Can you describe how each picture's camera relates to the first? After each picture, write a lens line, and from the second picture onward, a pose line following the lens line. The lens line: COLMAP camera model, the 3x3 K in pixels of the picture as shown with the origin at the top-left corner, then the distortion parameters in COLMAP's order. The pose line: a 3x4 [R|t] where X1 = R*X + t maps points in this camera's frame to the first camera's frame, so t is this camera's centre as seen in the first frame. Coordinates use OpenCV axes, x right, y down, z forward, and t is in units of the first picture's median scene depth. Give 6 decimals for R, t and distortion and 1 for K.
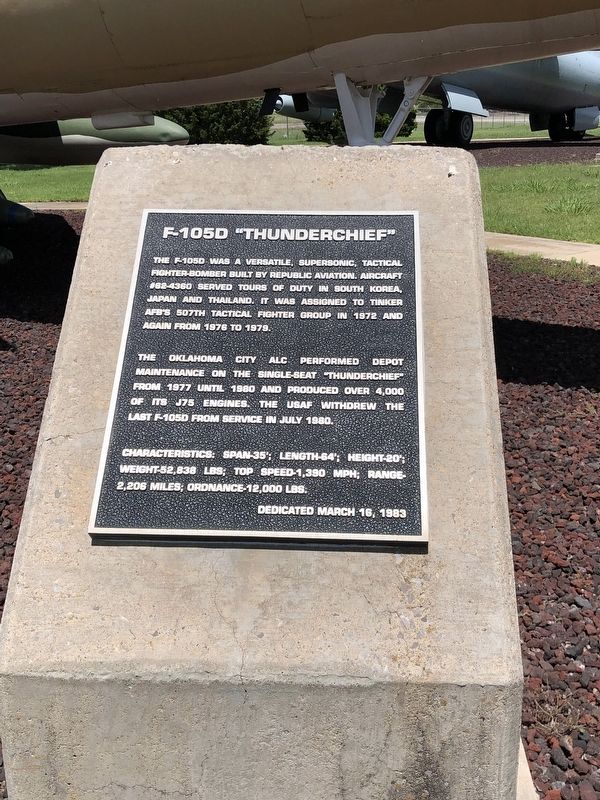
lens RADIAL K [[859.8, 0, 298.7], [0, 859.8, 400.1], [0, 0, 1]] dist [0.033821, 0.000000]
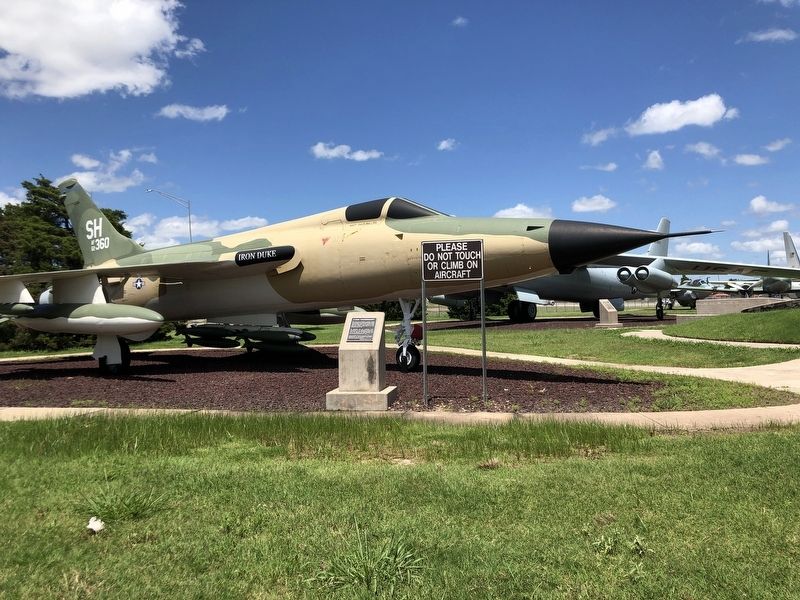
lens RADIAL K [[661.0, 0, 398.8], [0, 661.0, 299.6], [0, 0, 1]] dist [0.041502, 0.002821]
pose [[0.995874, -0.009440, -0.090256, 0.087772], [-0.019751, 0.948186, -0.317102, 0.165089], [0.088573, 0.317577, 0.944087, -0.517068]]
